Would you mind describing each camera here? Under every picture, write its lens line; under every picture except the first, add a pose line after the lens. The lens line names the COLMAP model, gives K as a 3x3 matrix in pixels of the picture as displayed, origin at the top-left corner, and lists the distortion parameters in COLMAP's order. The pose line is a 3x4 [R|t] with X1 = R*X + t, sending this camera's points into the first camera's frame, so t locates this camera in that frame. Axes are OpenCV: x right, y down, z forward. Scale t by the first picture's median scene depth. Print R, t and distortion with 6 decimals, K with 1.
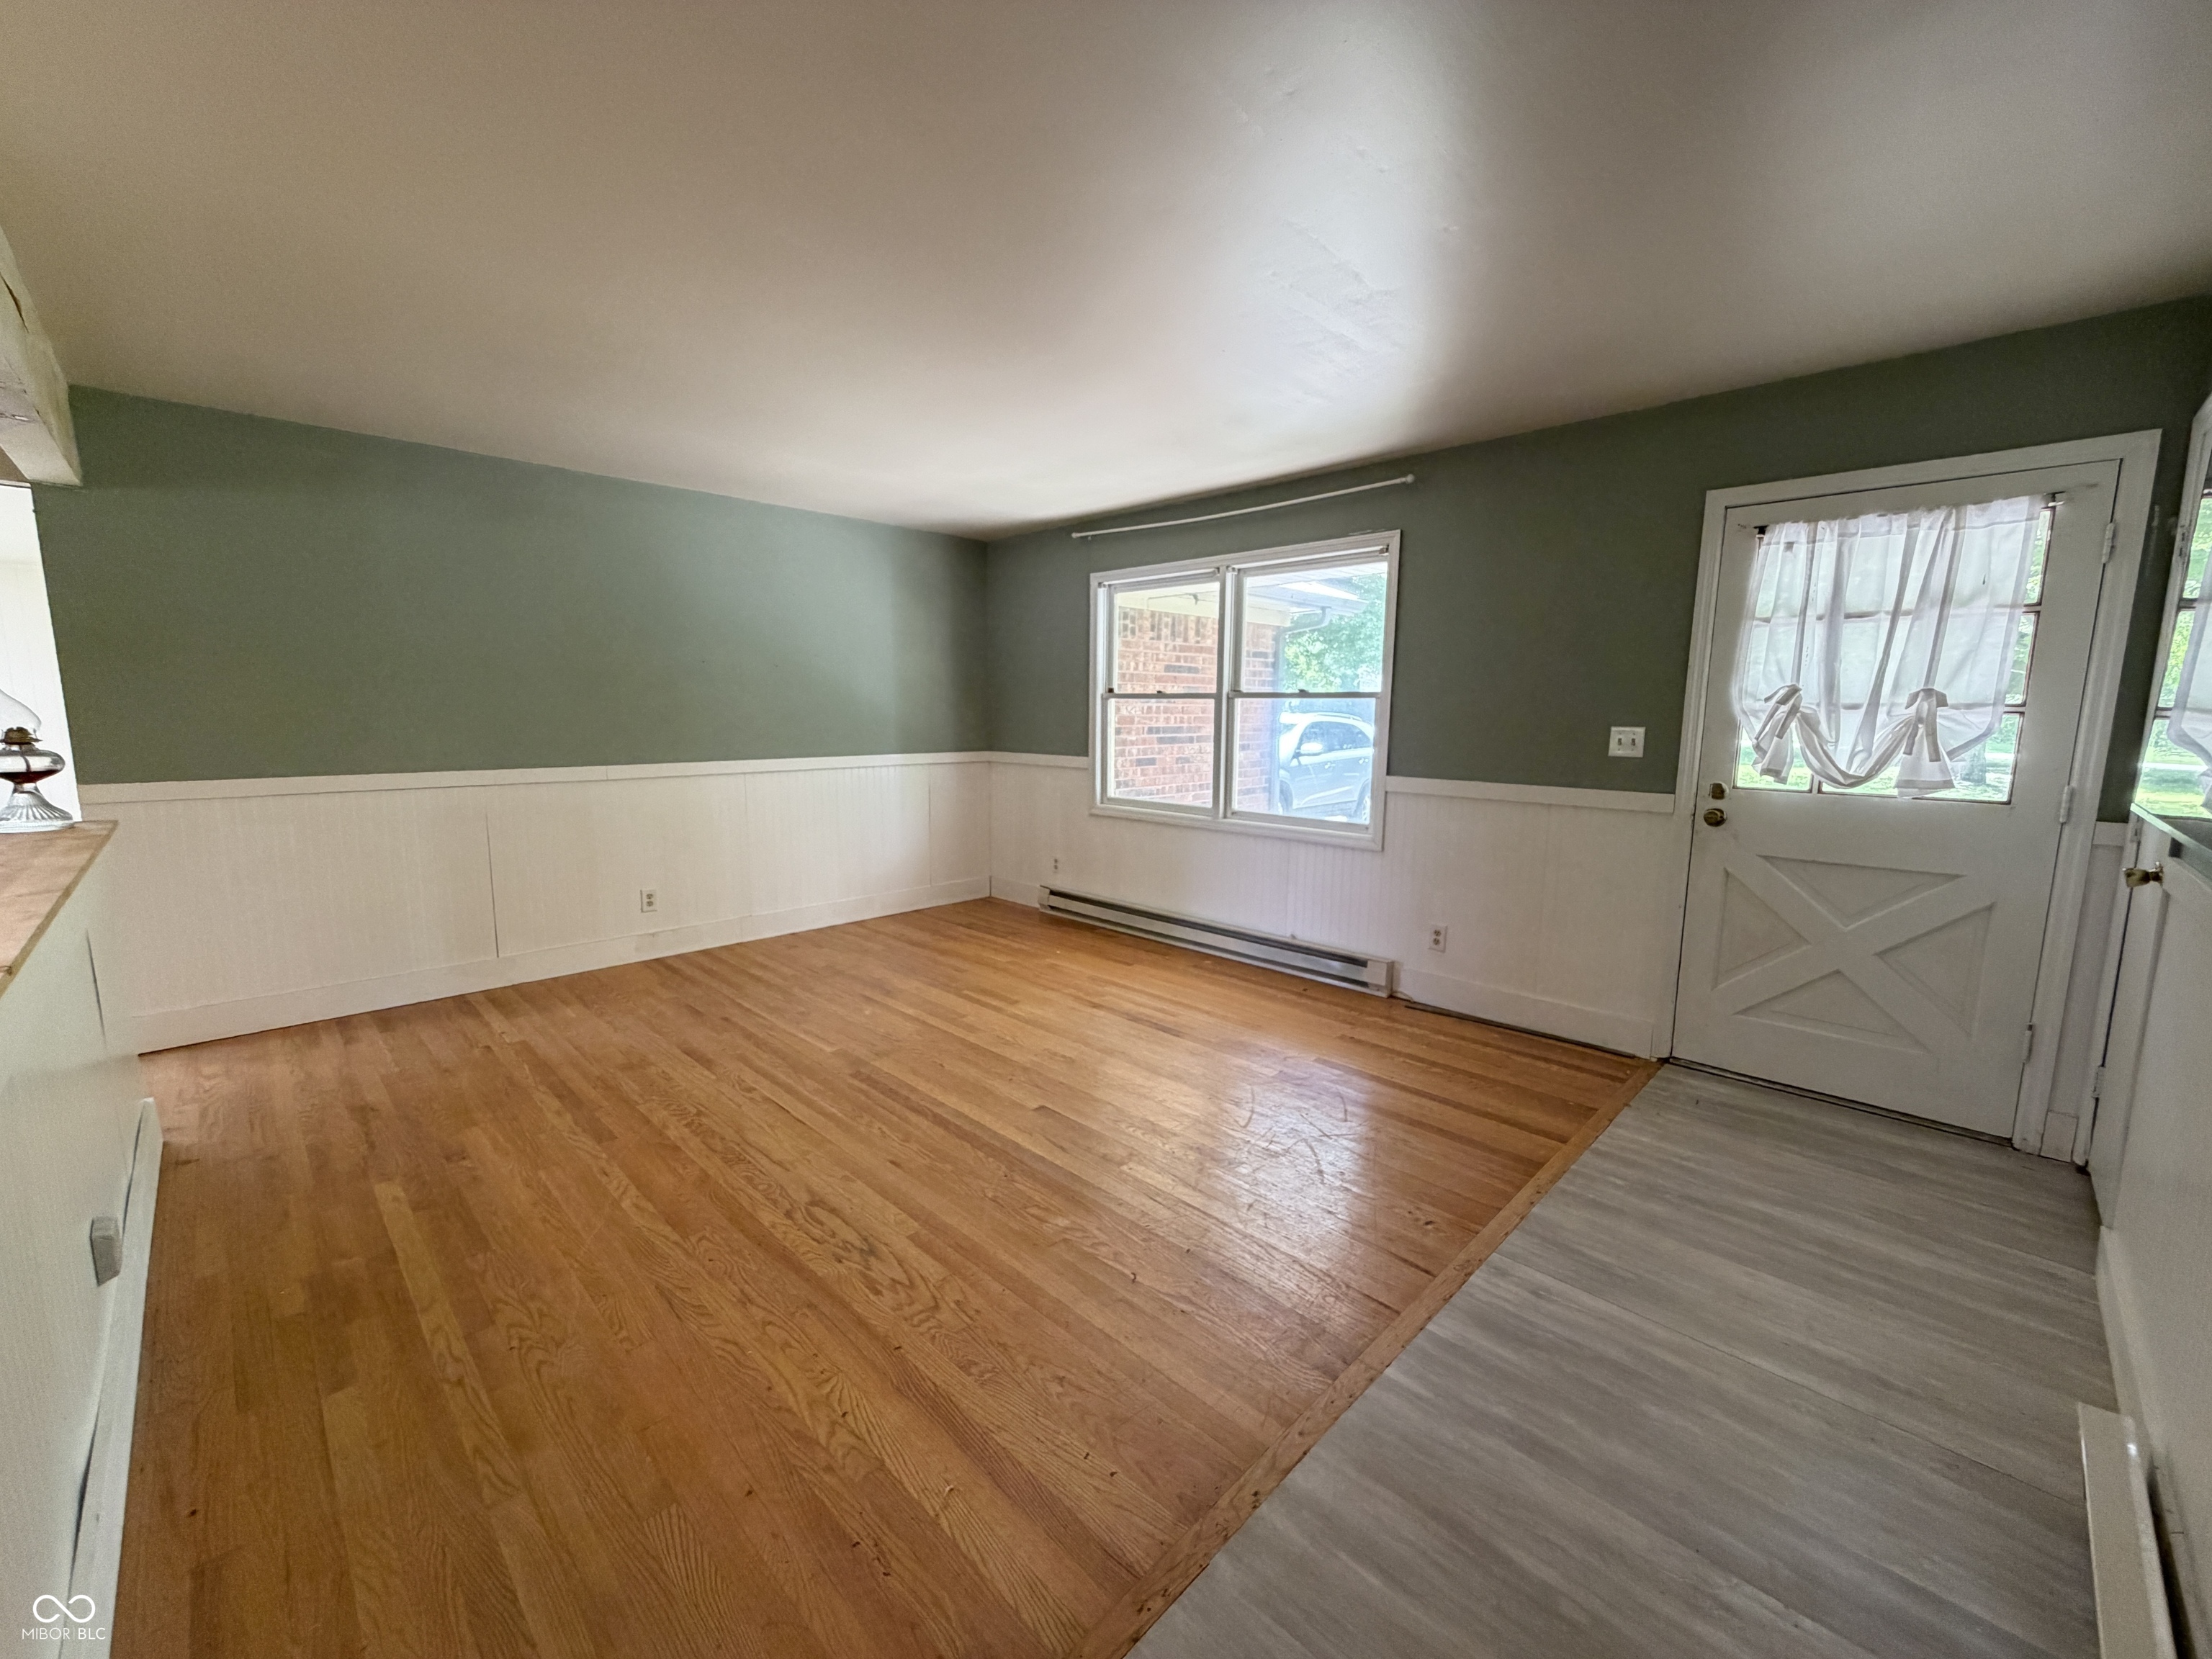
lens RADIAL K [[882.6, 0, 1100.6], [0, 882.6, 831.4], [0, 0, 1]] dist [0.001203, -0.000332]
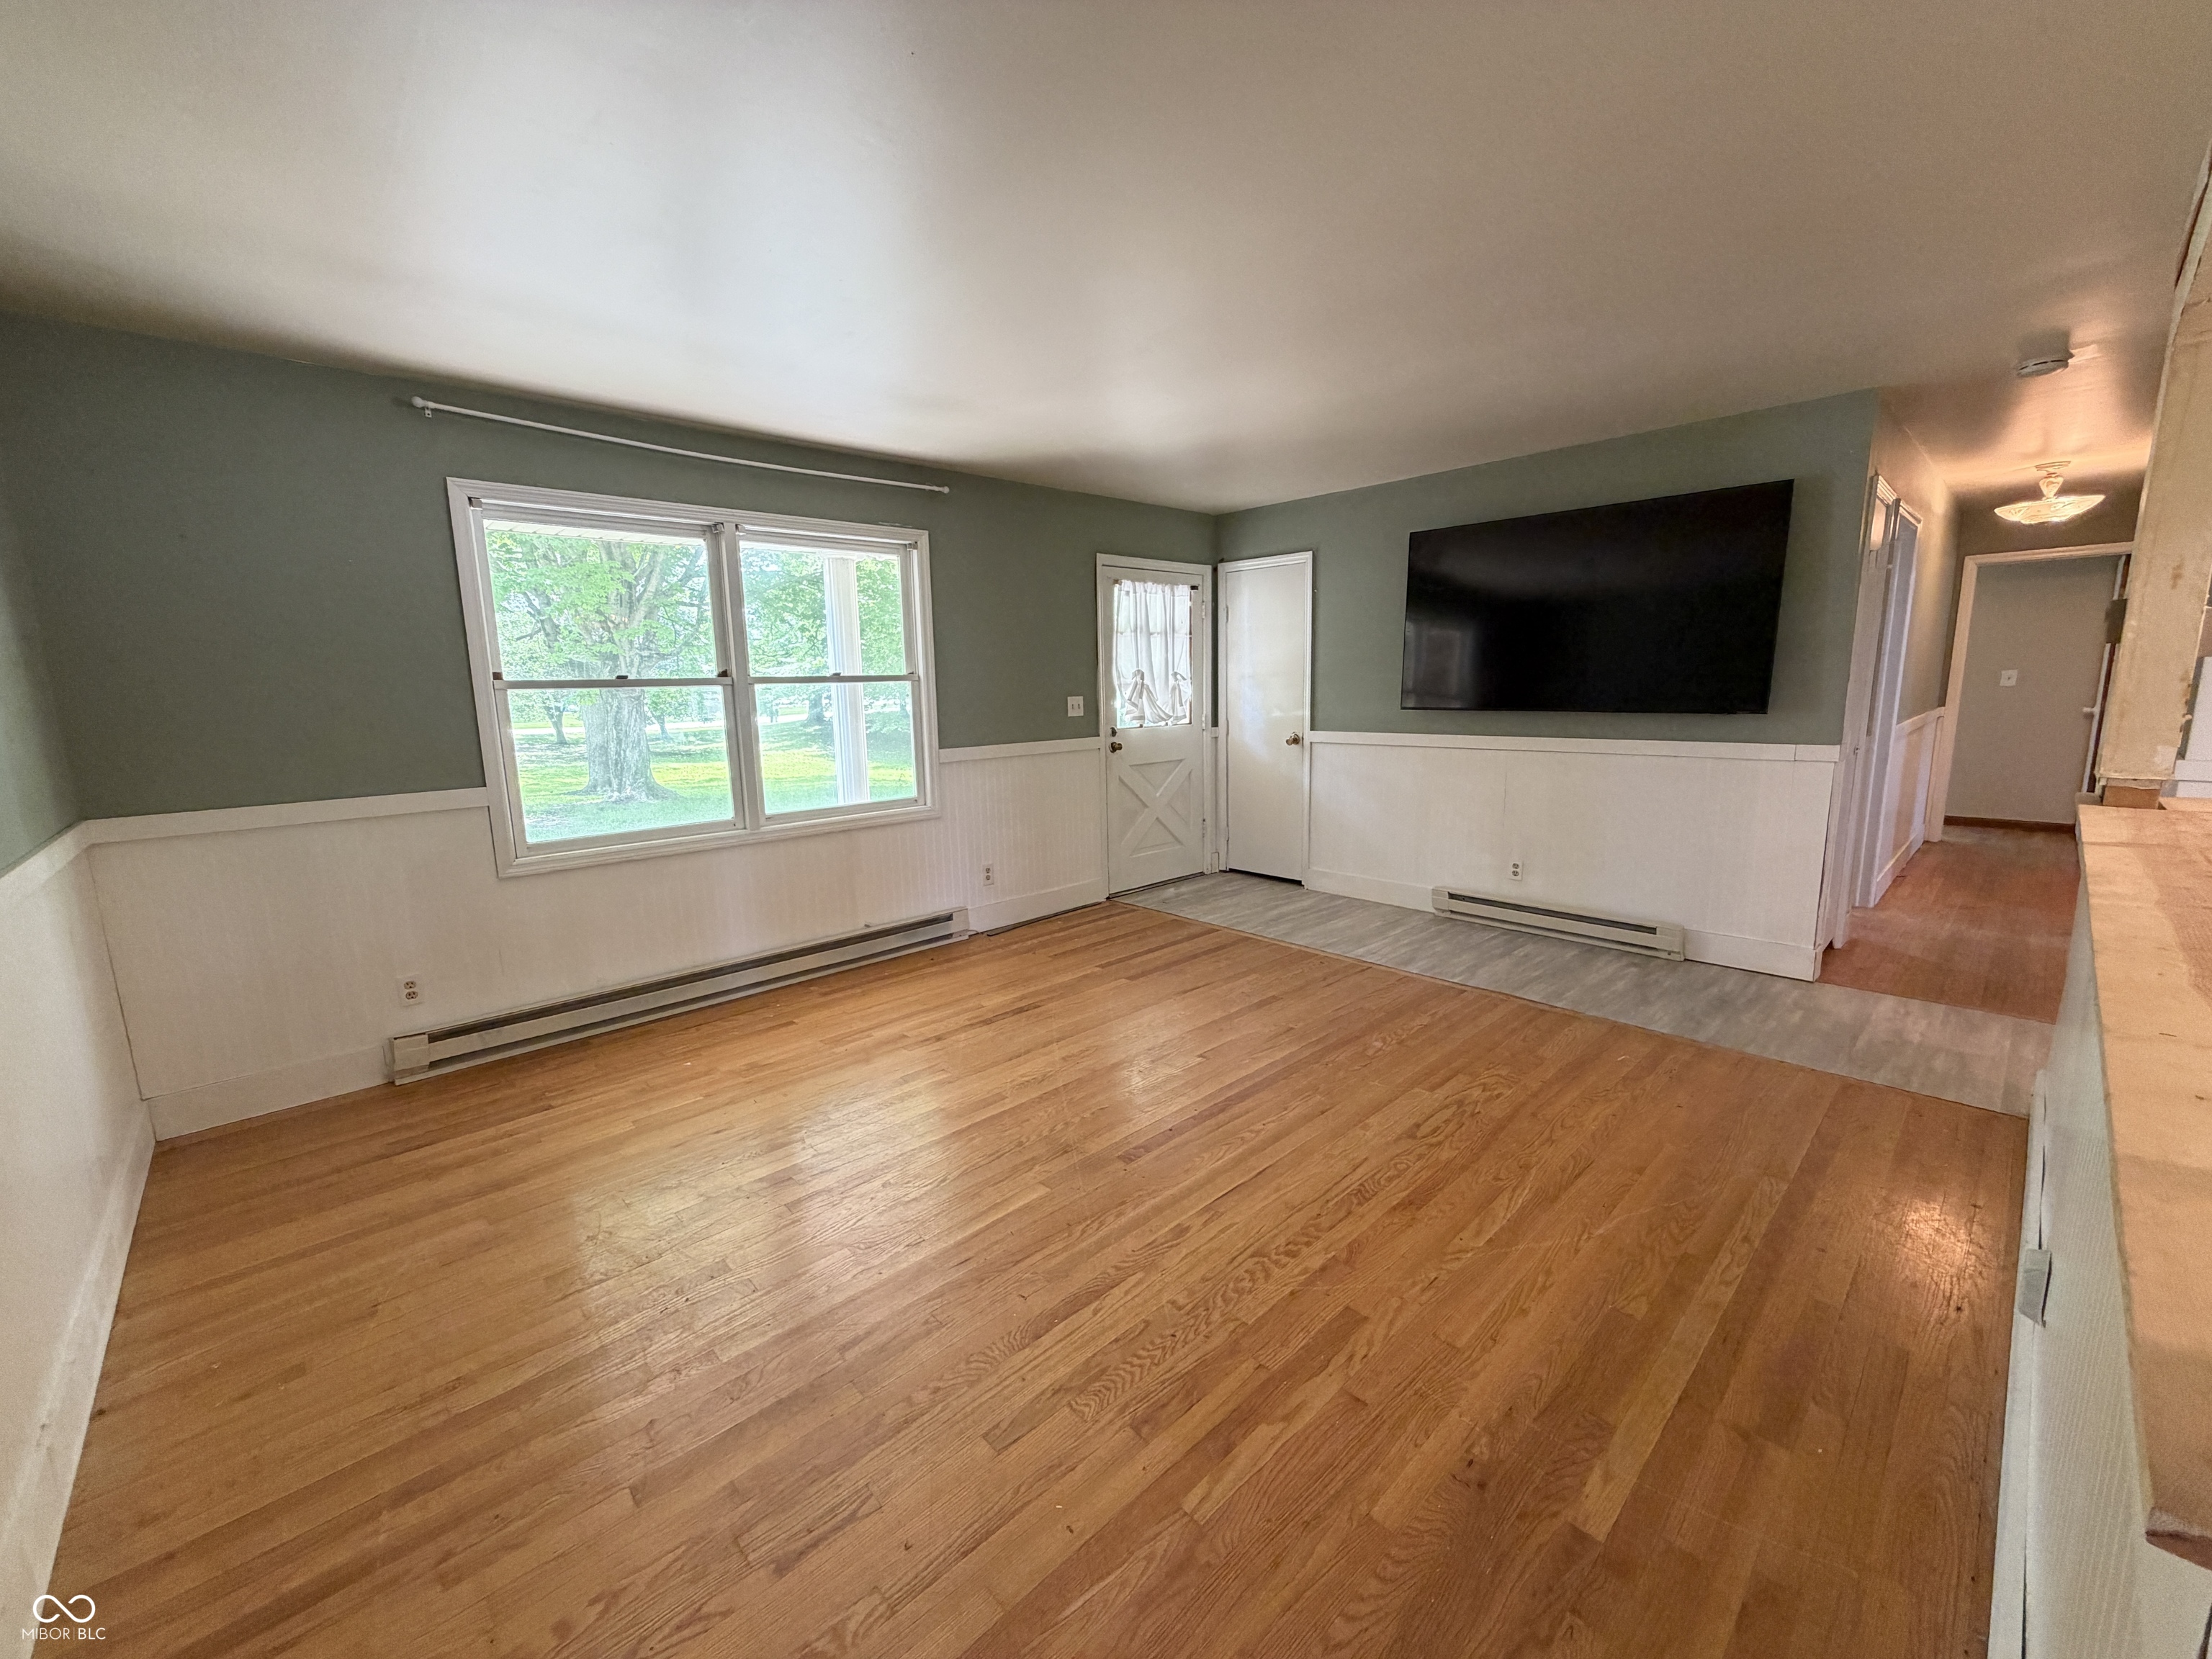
lens RADIAL K [[882.6, 0, 1105.8], [0, 882.6, 831.7], [0, 0, 1]] dist [0.001203, -0.000332]
pose [[0.035505, -0.176486, 0.983663, -1.097782], [0.163433, 0.972057, 0.168505, -0.159925], [-0.985915, 0.154780, 0.063356, 1.009953]]
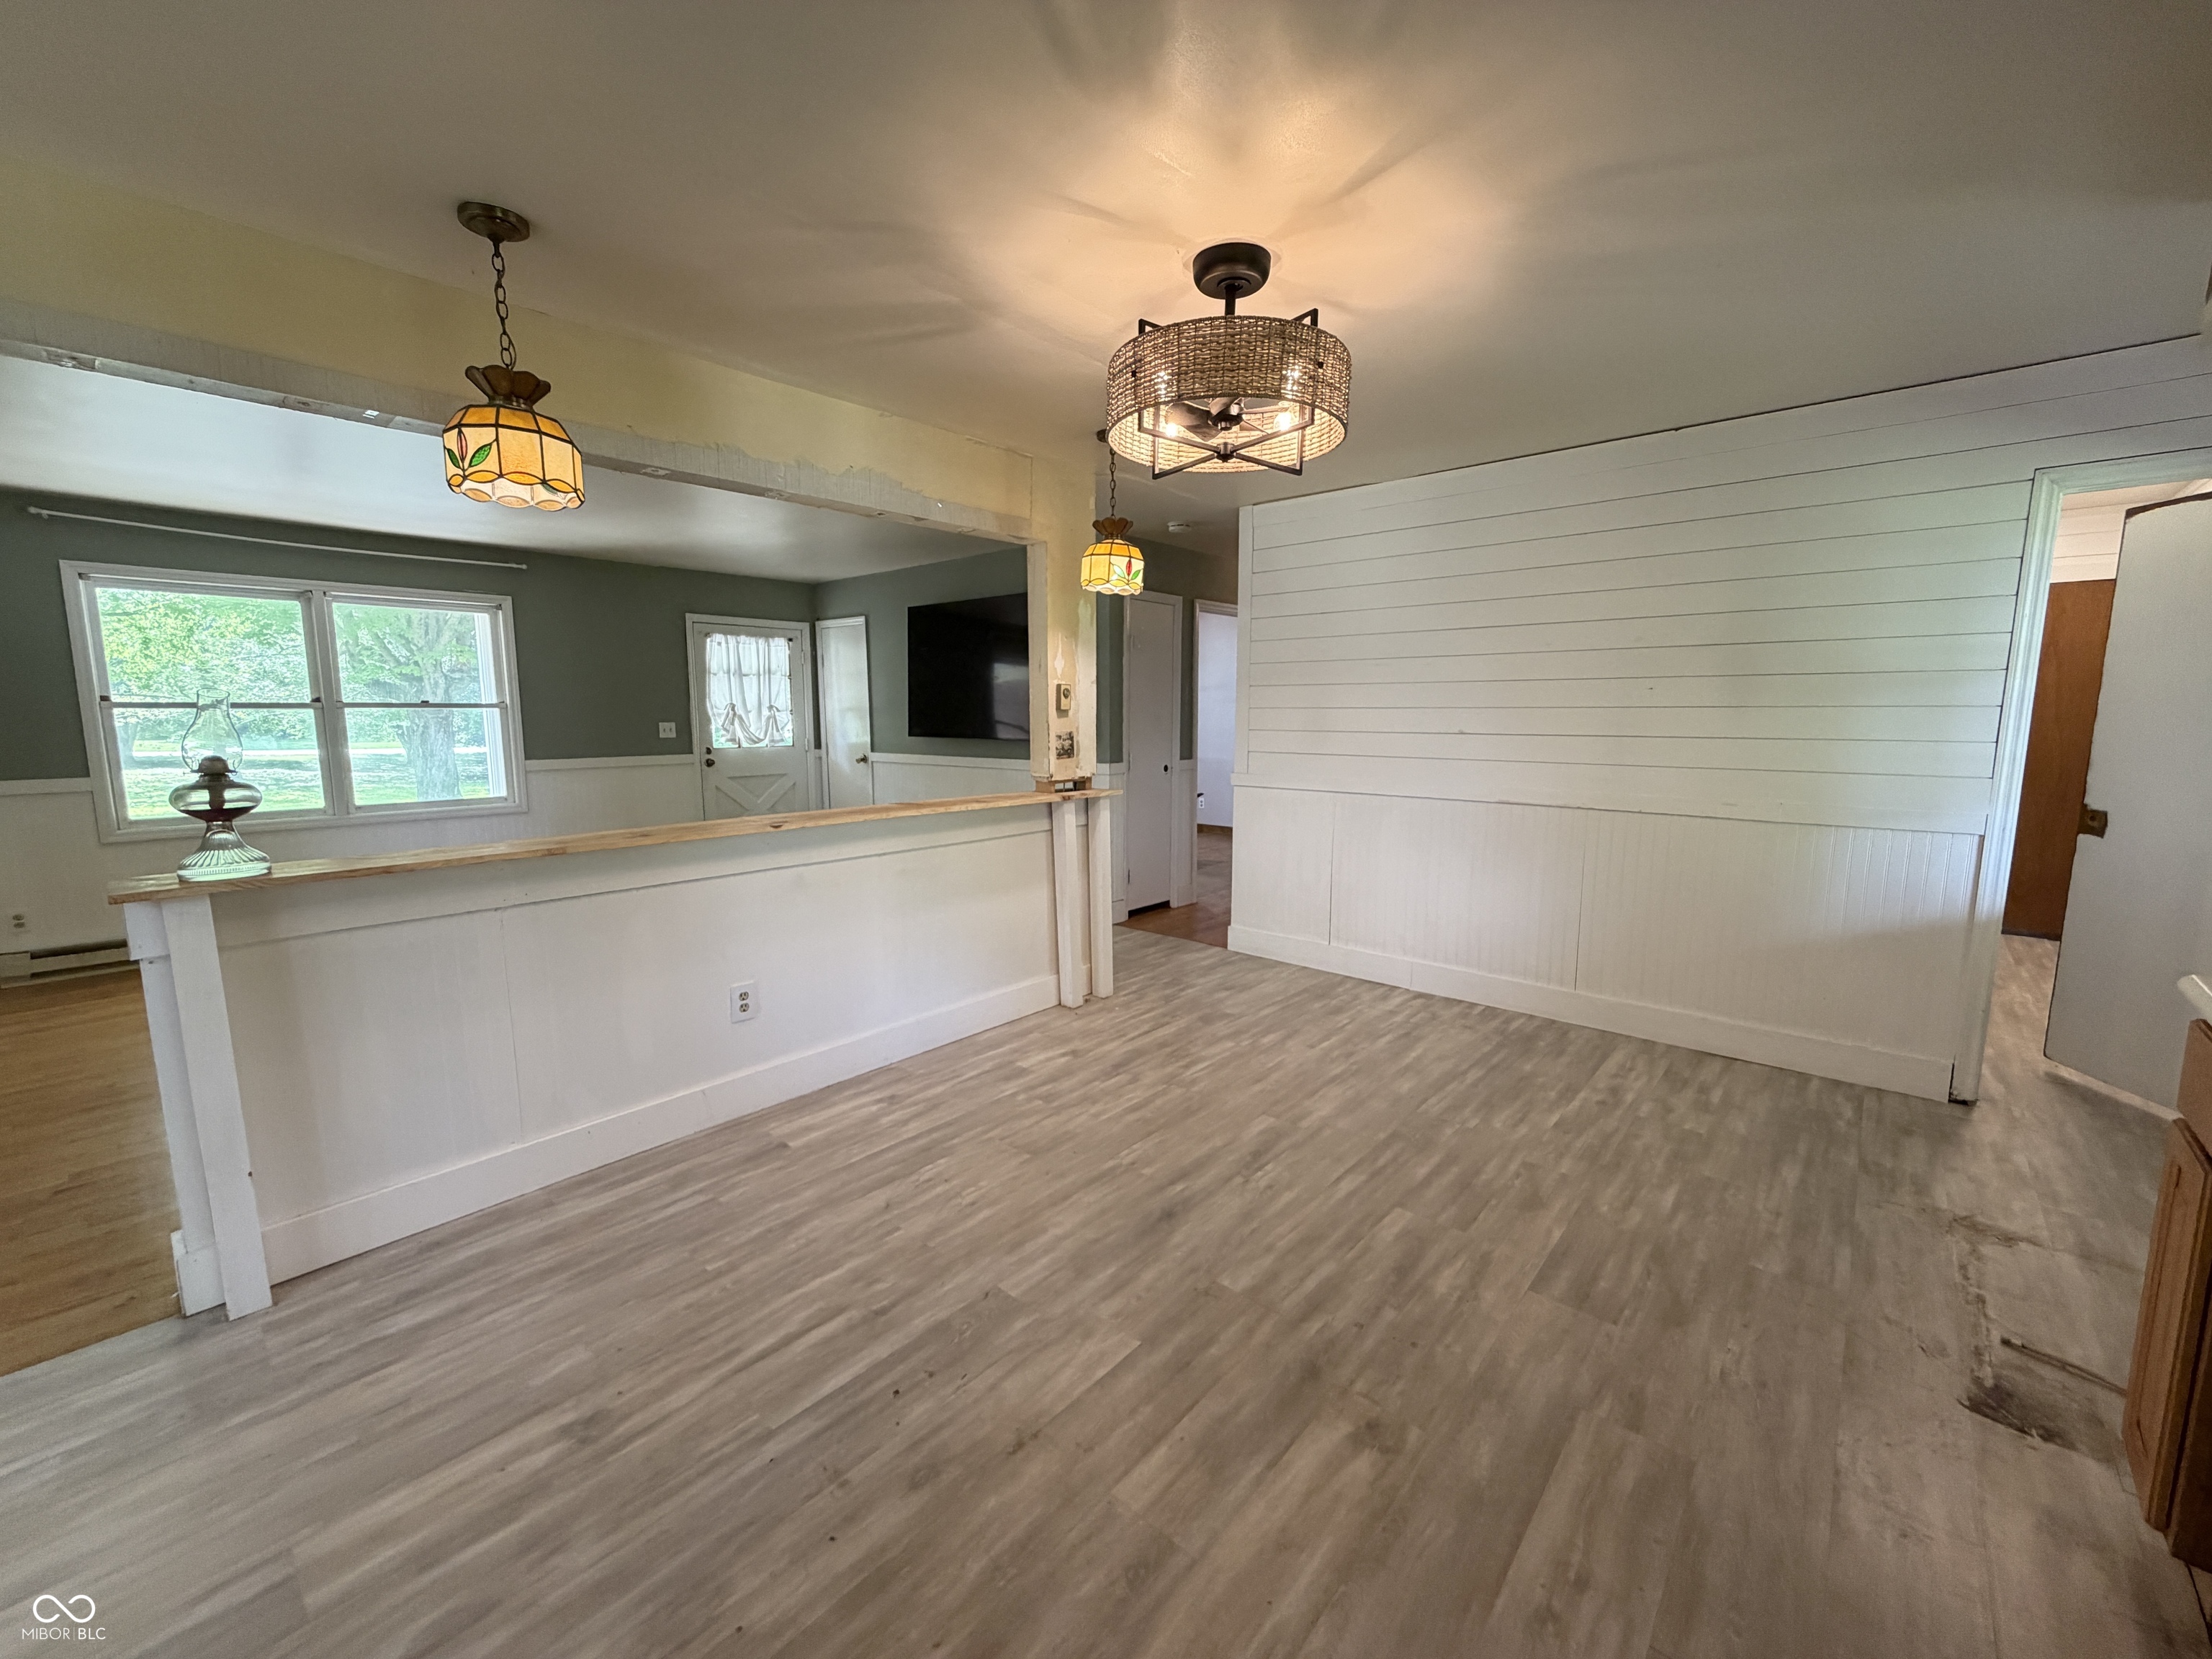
lens RADIAL K [[882.6, 0, 1107.0], [0, 882.6, 828.4], [0, 0, 1]] dist [0.001203, -0.000332]
pose [[-0.059471, -0.139126, 0.988487, -1.675827], [0.142884, 0.978857, 0.146367, -0.038884], [-0.987951, 0.149943, -0.038335, 0.147067]]
